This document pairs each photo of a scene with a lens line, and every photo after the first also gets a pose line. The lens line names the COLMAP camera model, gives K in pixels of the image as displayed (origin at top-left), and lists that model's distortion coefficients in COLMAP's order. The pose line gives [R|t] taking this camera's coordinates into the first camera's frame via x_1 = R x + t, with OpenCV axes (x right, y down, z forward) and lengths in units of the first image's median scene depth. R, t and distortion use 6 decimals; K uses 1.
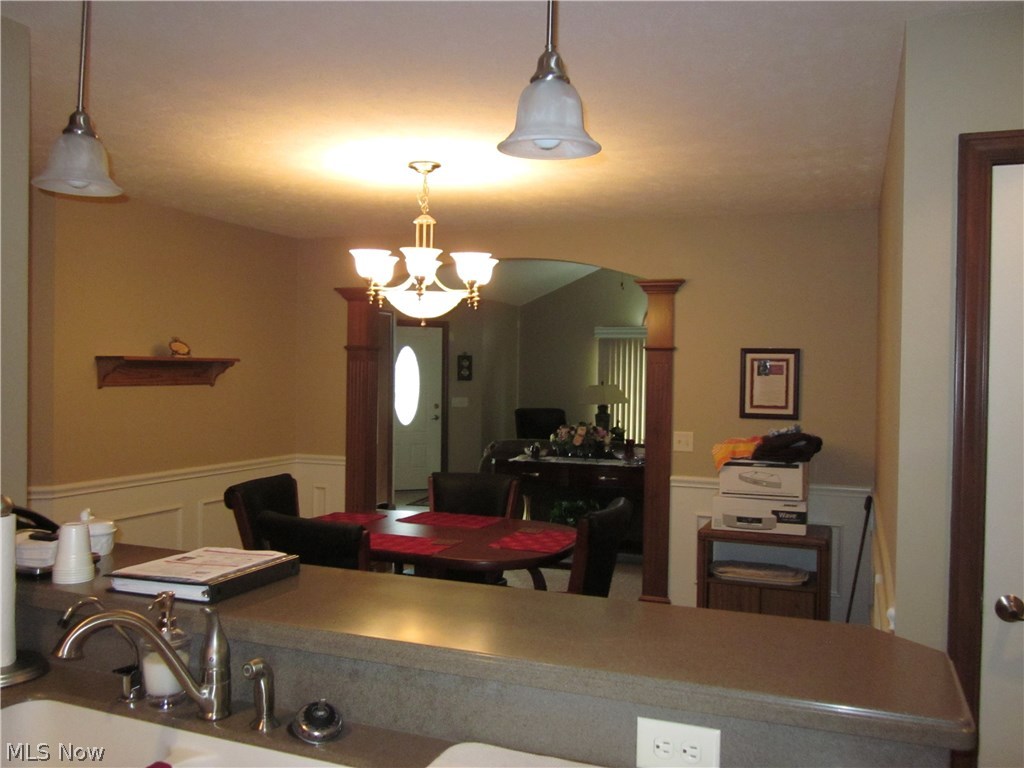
lens RADIAL K [[855.5, 0, 512.0], [0, 855.5, 388.6], [0, 0, 1]] dist [-0.028849, 0.008043]
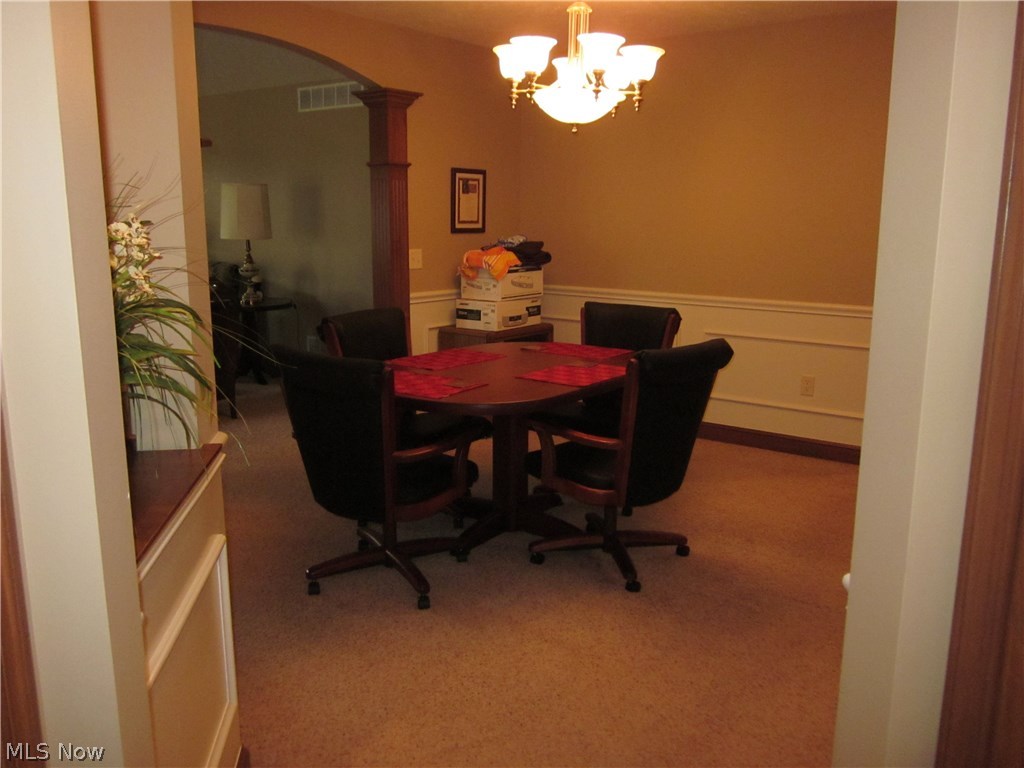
lens RADIAL K [[877.3, 0, 512.0], [0, 877.3, 384.0], [0, 0, 1]] dist [-0.012270, -0.000854]
pose [[0.282248, -0.194209, 0.939478, -0.883394], [0.015744, 0.980100, 0.197877, 0.003148], [-0.959212, -0.041060, 0.279689, 0.664417]]
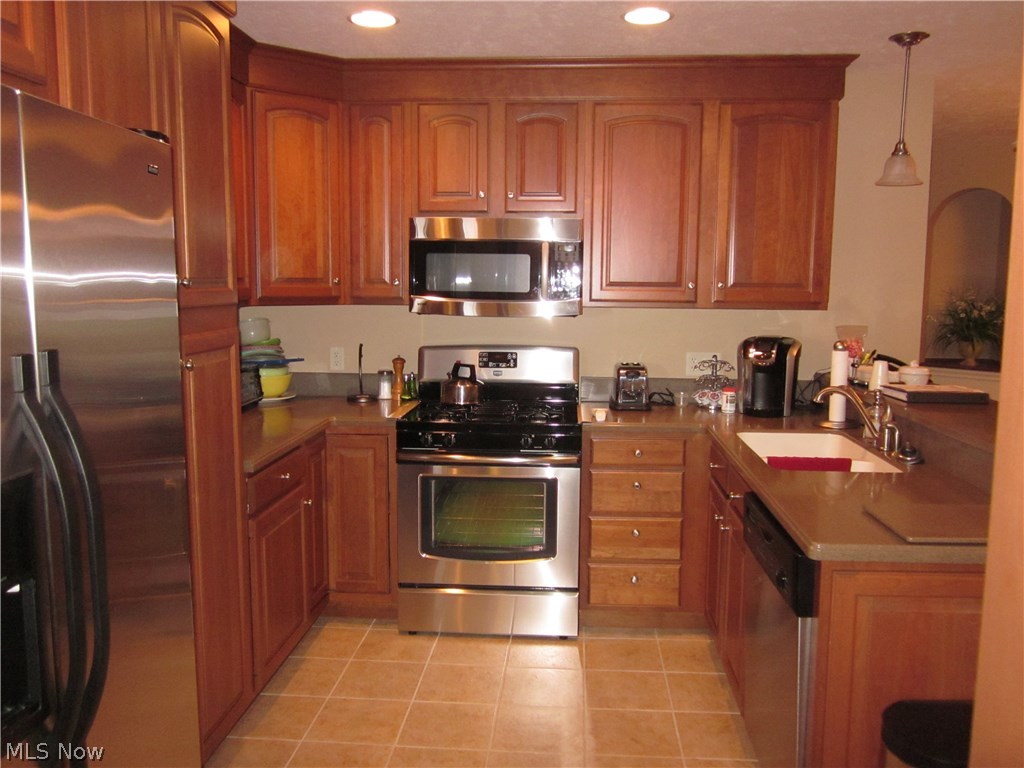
lens RADIAL K [[855.5, 0, 512.0], [0, 855.5, 388.6], [0, 0, 1]] dist [-0.028849, 0.008043]
pose [[0.297494, 0.106814, -0.948730, 0.416202], [-0.017278, 0.994161, 0.106511, 0.011078], [0.954567, -0.015294, 0.297602, -0.148589]]
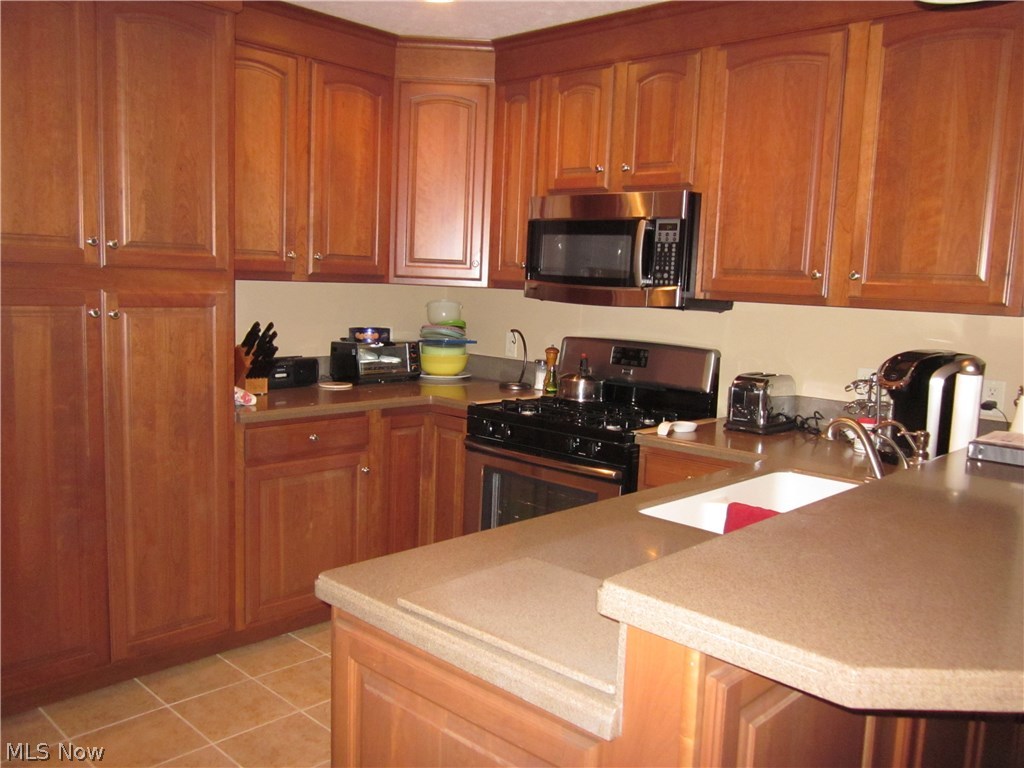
lens RADIAL K [[877.3, 0, 512.0], [0, 877.3, 384.0], [0, 0, 1]] dist [-0.012270, -0.000854]
pose [[-0.396427, 0.091151, -0.913530, 0.340753], [-0.050481, 0.991389, 0.120826, 0.009476], [0.916677, 0.094014, -0.388412, 0.324677]]
